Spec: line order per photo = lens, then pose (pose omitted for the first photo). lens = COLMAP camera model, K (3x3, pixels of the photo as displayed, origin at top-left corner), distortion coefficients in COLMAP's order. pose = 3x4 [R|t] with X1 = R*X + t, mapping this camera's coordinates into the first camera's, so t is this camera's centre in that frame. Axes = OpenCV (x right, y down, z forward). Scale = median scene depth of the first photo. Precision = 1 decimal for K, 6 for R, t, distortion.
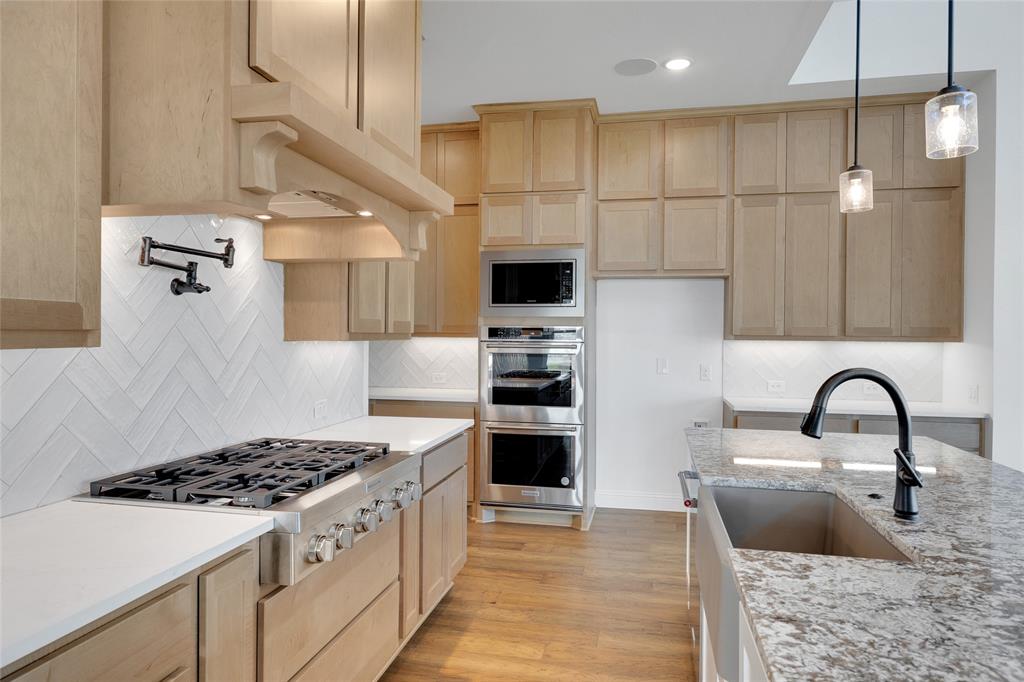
lens RADIAL K [[643.5, 0, 512.0], [0, 643.5, 341.0], [0, 0, 1]] dist [-0.001358, 0.000020]
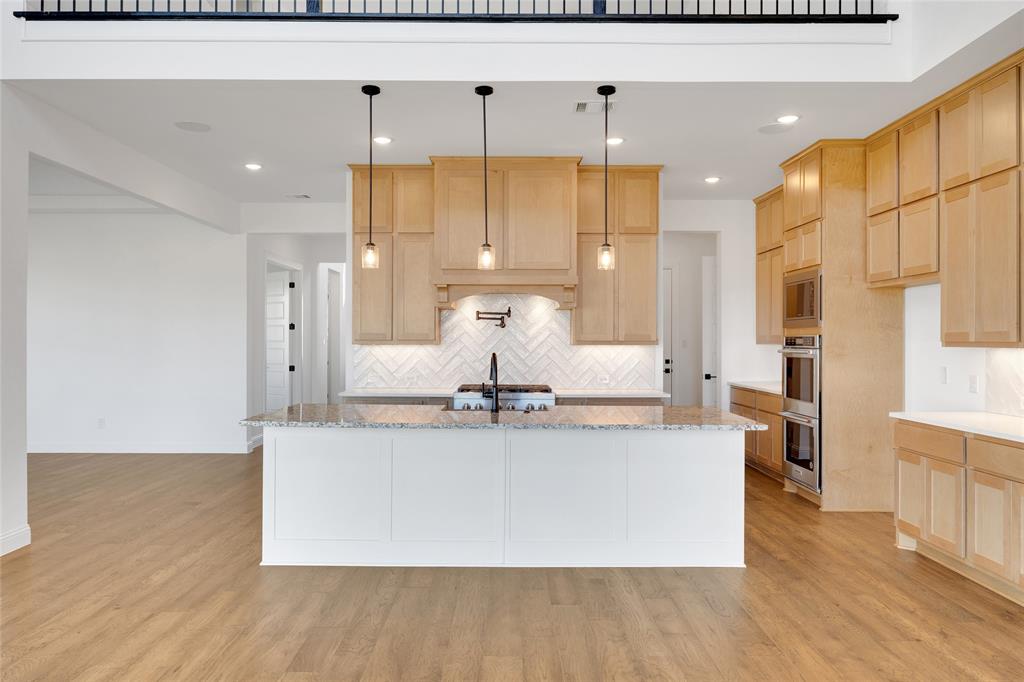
lens RADIAL K [[643.5, 0, 512.0], [0, 643.5, 341.0], [0, 0, 1]] dist [-0.001358, 0.000020]
pose [[0.245412, -0.005391, -0.969404, 1.110172], [-0.010696, 0.999909, -0.008269, 0.003754], [0.969360, 0.012398, 0.245332, 0.174409]]
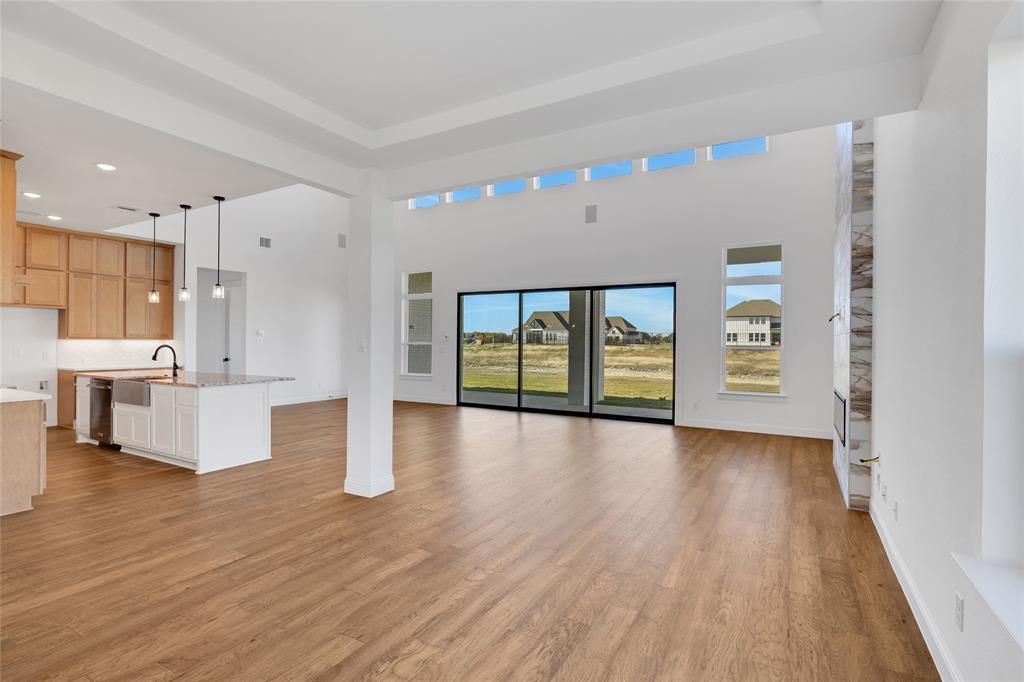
lens RADIAL K [[484.8, 0, 497.2], [0, 484.8, 341.6], [0, 0, 1]] dist [-0.000832, 0.000109]
pose [[0.324587, -0.003072, 0.945851, -0.738402], [0.004564, 0.999988, 0.001682, 0.011402], [-0.945845, 0.003771, 0.324597, -0.893522]]
